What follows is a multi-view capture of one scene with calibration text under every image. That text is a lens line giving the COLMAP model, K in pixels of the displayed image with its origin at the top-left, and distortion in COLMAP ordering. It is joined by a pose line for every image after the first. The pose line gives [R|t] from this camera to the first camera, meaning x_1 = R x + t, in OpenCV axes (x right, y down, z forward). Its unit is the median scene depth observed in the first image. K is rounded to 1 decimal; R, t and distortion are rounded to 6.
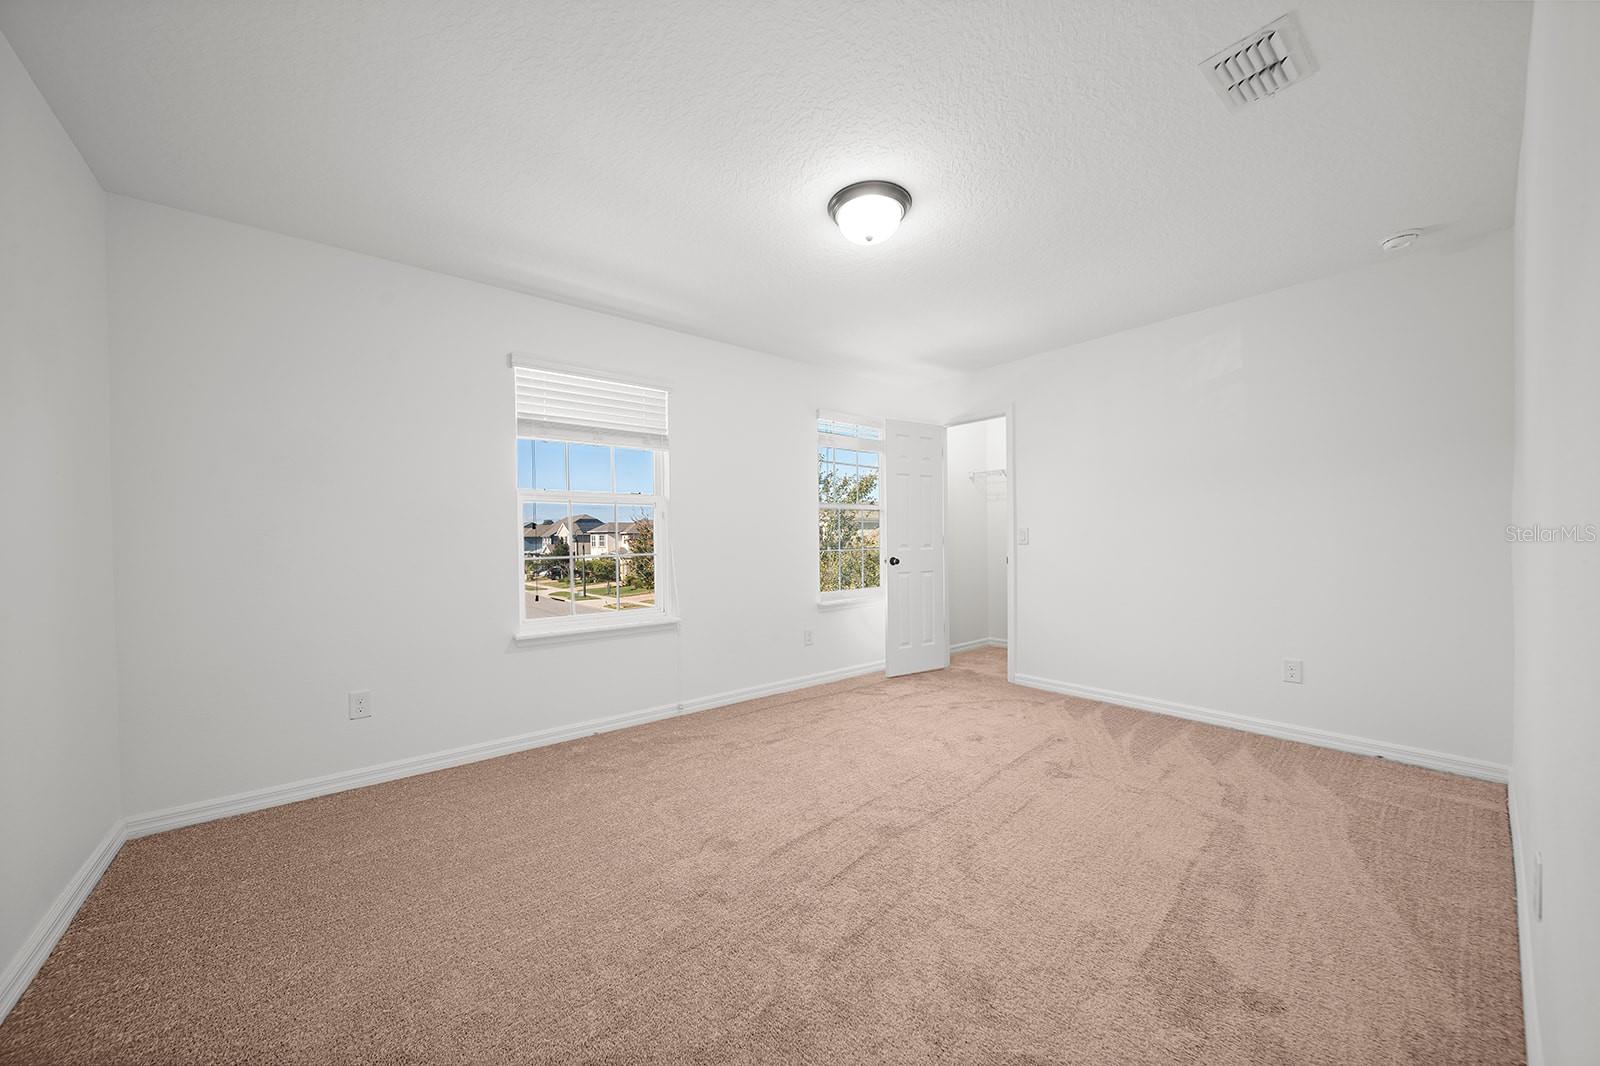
lens RADIAL K [[579.1, 0, 796.3], [0, 579.1, 537.3], [0, 0, 1]] dist [-0.000486, -0.001610]
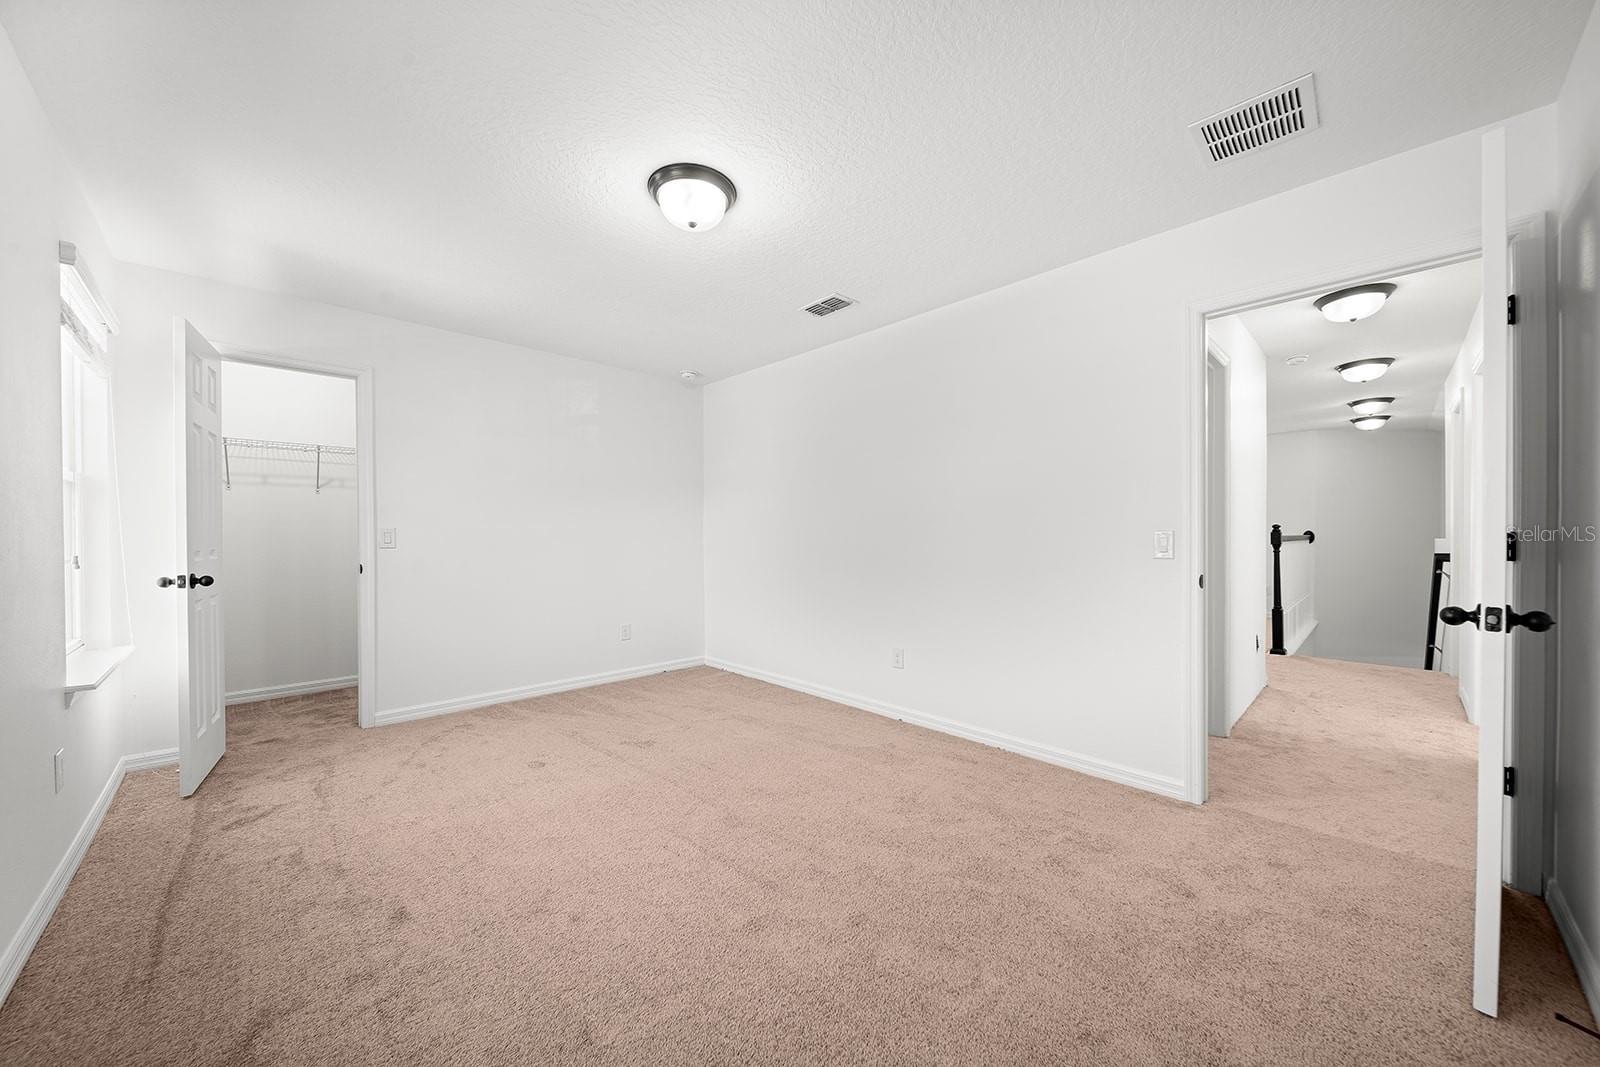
lens RADIAL K [[579.1, 0, 794.8], [0, 579.1, 539.5], [0, 0, 1]] dist [-0.000486, -0.001610]
pose [[-0.090161, 0.004242, 0.995918, -0.521847], [0.001444, 0.999990, -0.004129, 0.004847], [-0.995926, 0.001066, -0.090167, 0.582531]]
